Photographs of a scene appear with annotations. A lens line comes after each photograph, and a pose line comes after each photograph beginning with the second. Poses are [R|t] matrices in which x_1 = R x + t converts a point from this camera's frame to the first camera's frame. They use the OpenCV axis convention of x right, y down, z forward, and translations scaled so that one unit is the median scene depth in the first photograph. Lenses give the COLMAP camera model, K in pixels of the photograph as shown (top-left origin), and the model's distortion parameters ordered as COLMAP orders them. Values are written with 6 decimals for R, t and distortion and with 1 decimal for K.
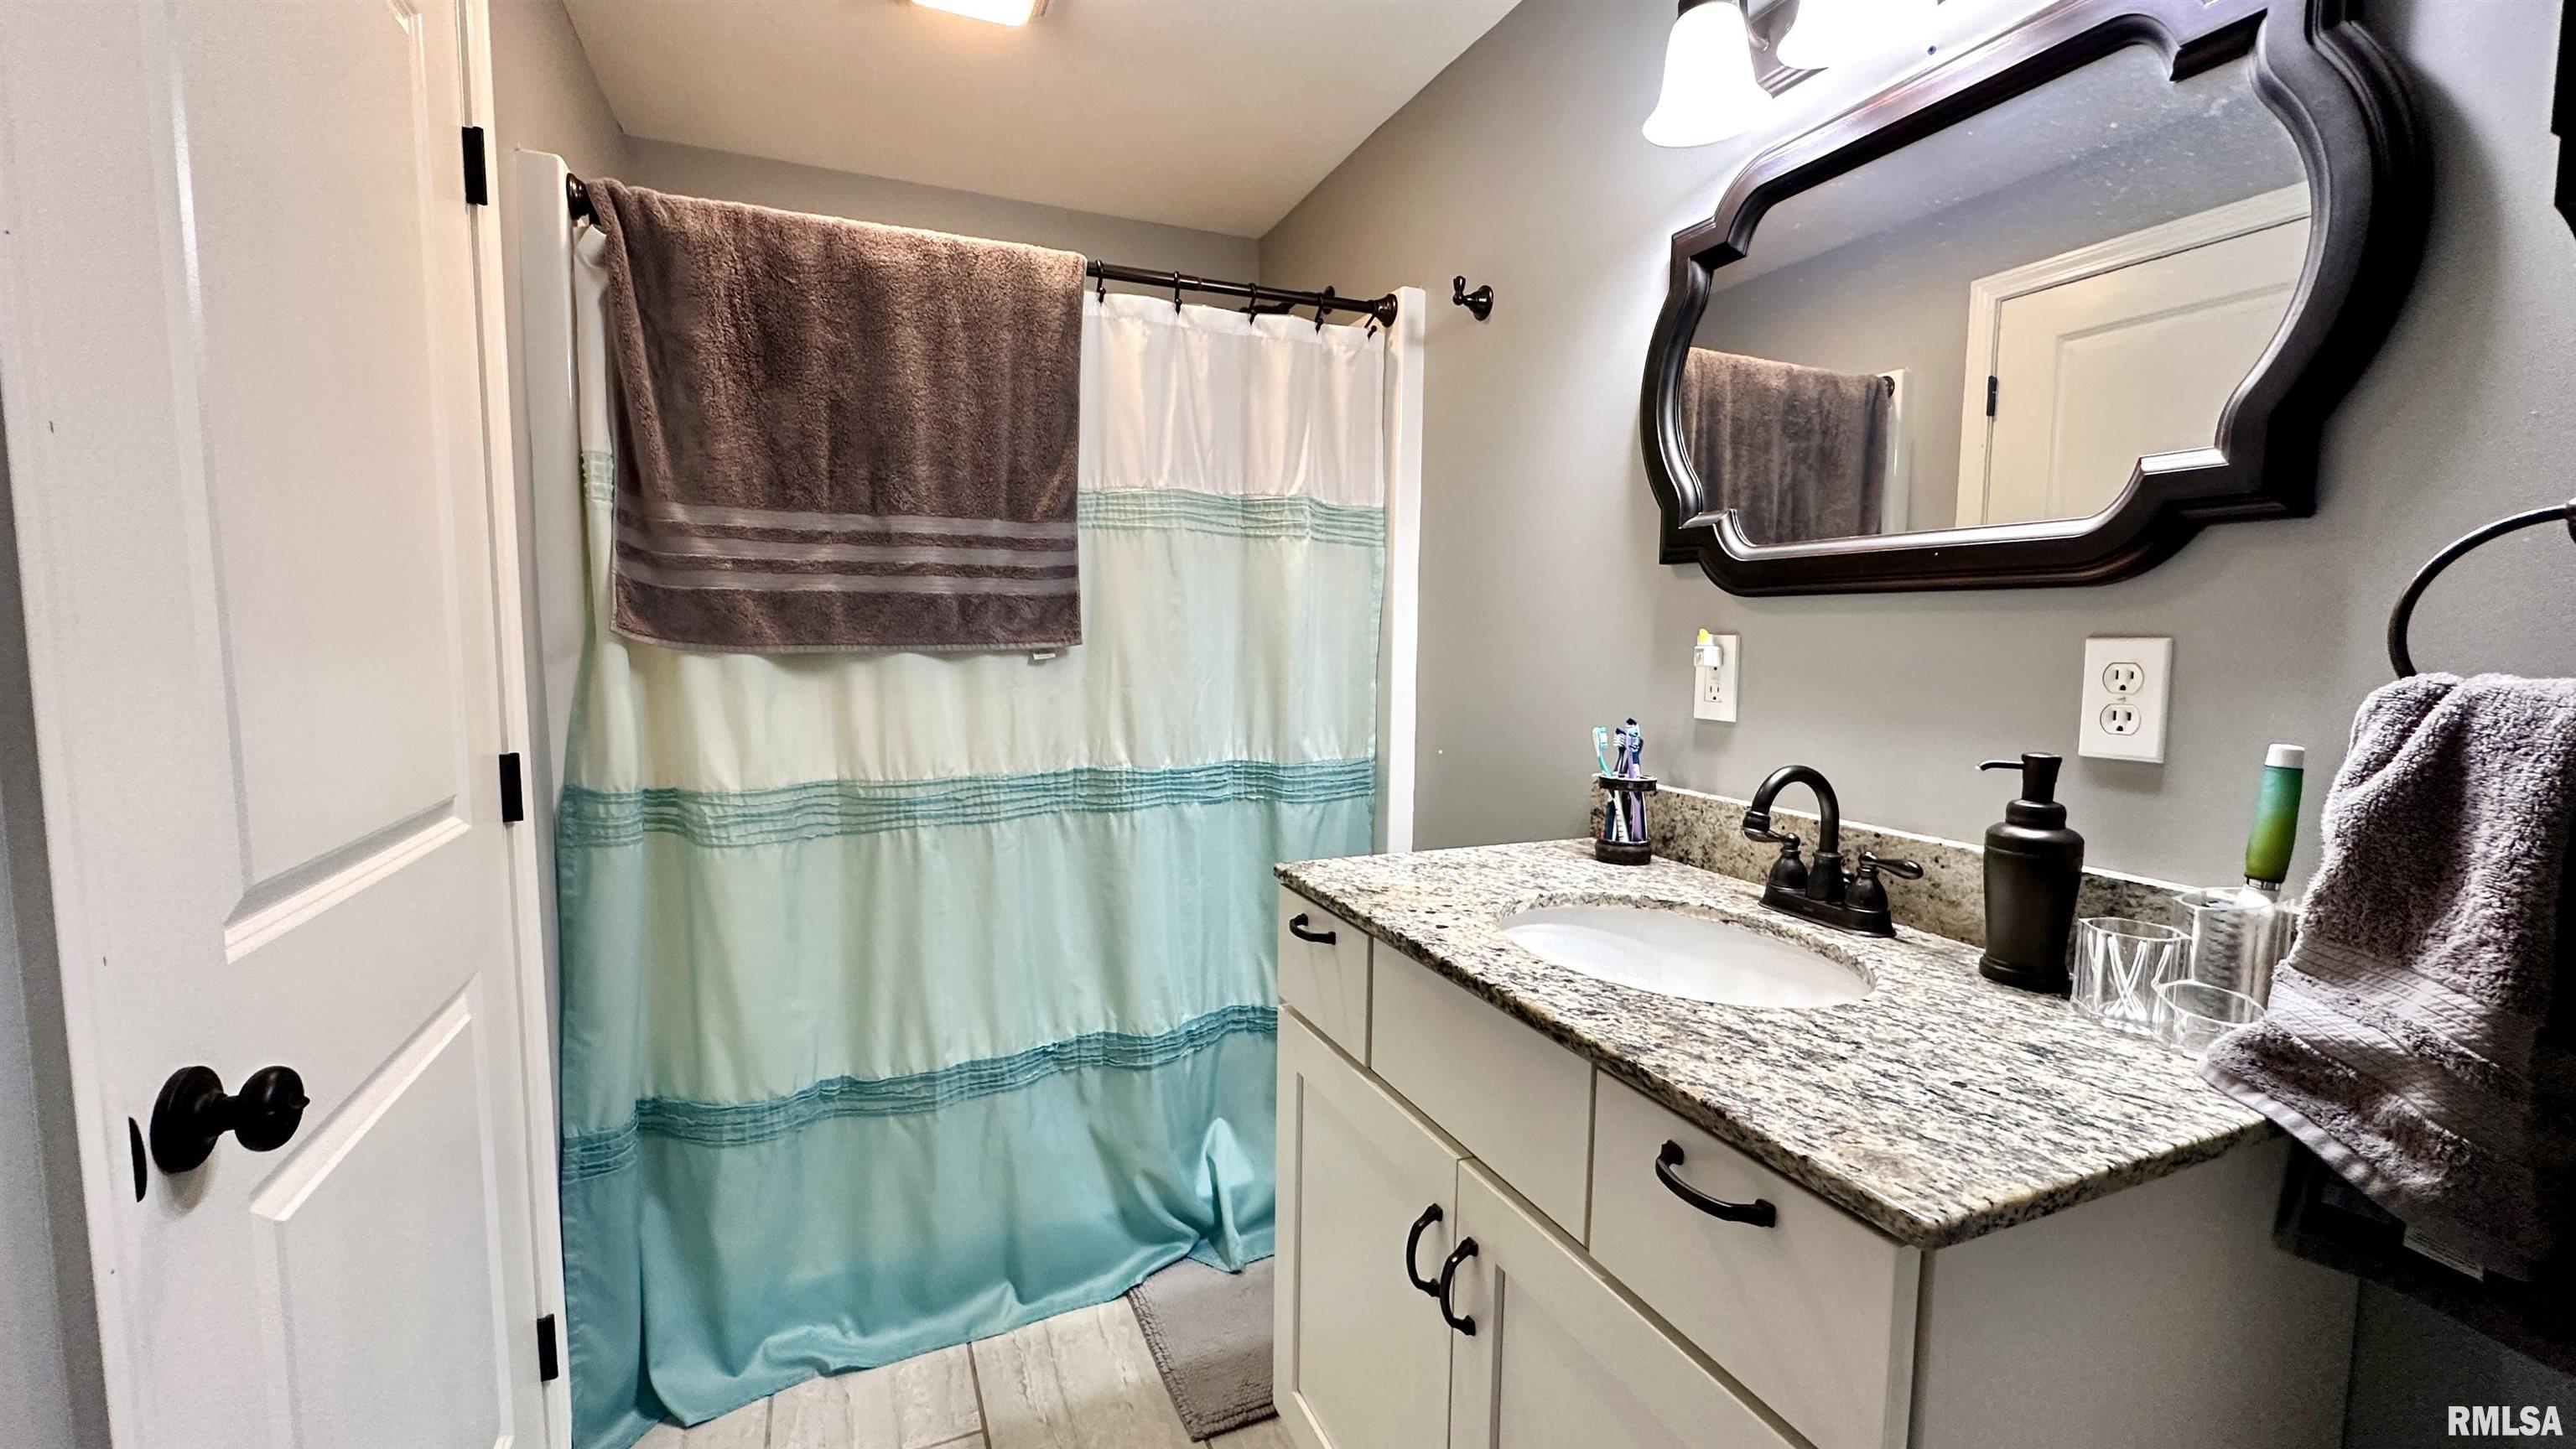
lens RADIAL K [[1028.4, 0, 1287.8], [0, 1028.4, 732.4], [0, 0, 1]] dist [-0.001179, 0.000785]
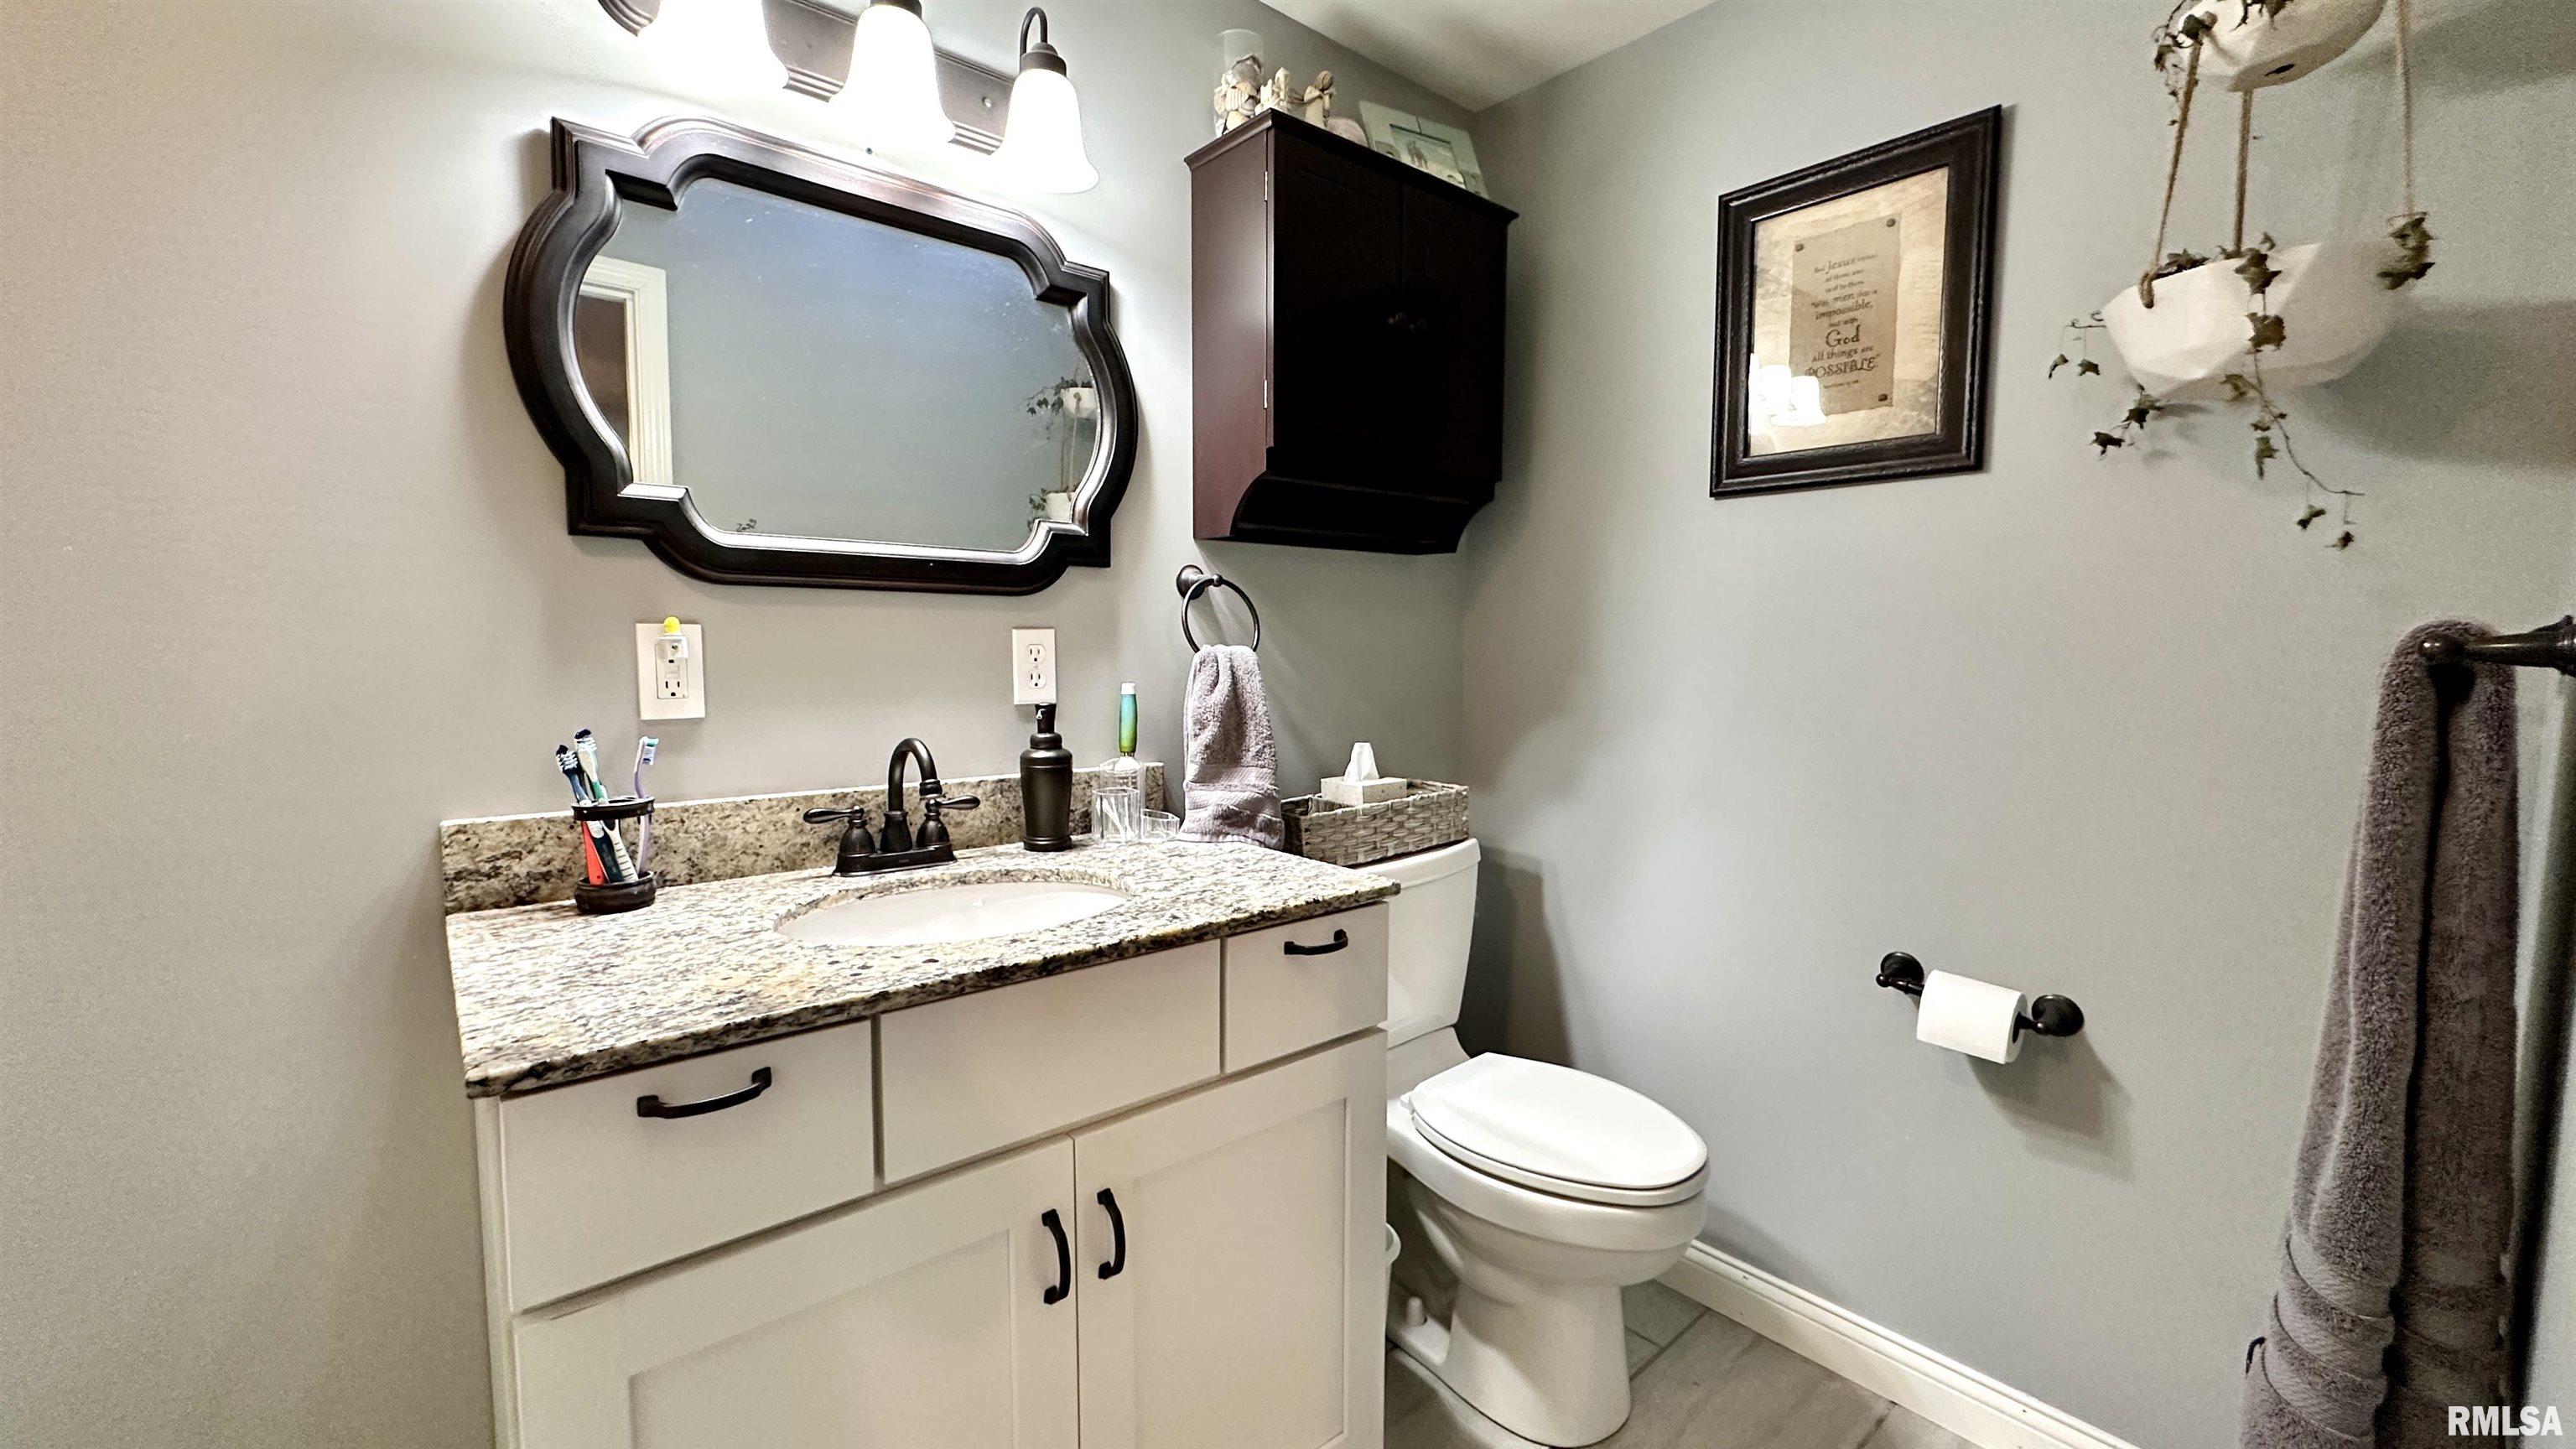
lens RADIAL K [[1028.4, 0, 1291.2], [0, 1028.4, 720.2], [0, 0, 1]] dist [-0.001179, 0.000785]
pose [[-0.297944, -0.081310, 0.951114, -0.805851], [0.083728, 0.990300, 0.110888, -0.087943], [-0.950904, 0.112673, -0.288246, 1.015468]]
